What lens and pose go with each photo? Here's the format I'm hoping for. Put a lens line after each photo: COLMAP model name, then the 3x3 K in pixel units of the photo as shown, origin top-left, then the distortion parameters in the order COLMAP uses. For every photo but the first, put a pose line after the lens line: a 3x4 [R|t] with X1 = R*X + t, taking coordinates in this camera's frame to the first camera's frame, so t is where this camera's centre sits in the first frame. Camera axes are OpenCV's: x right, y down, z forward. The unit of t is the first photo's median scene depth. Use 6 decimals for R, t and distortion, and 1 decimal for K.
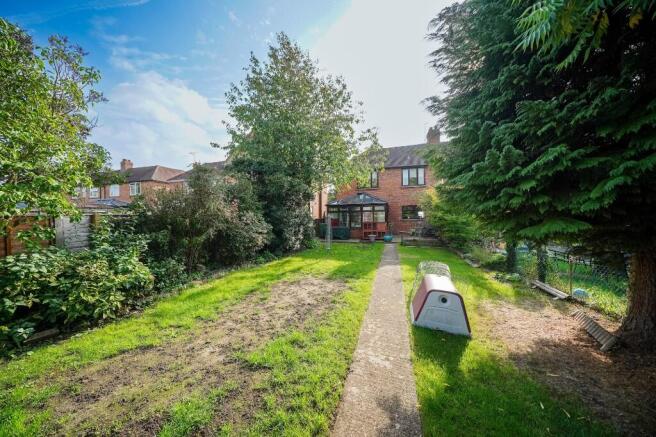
lens RADIAL K [[222.0, 0, 328.0], [0, 222.0, 218.5], [0, 0, 1]] dist [-0.000028, -0.000042]
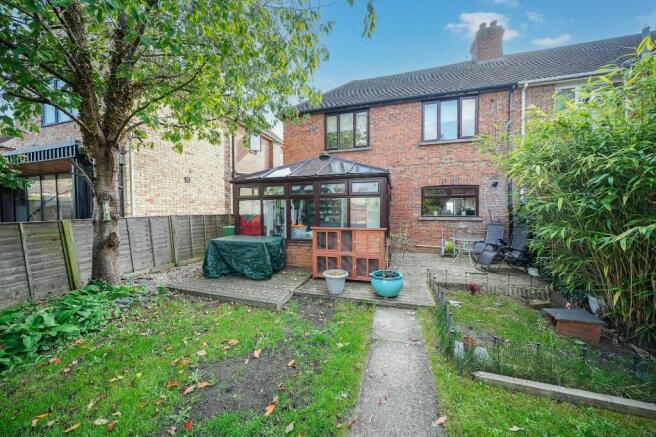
lens RADIAL K [[222.0, 0, 328.0], [0, 222.0, 218.5], [0, 0, 1]] dist [-0.000028, -0.000042]
pose [[0.999917, 0.008853, -0.009374, 0.154515], [-0.008558, 0.999482, 0.031010, -0.006062], [0.009644, -0.030928, 0.999475, 0.563198]]
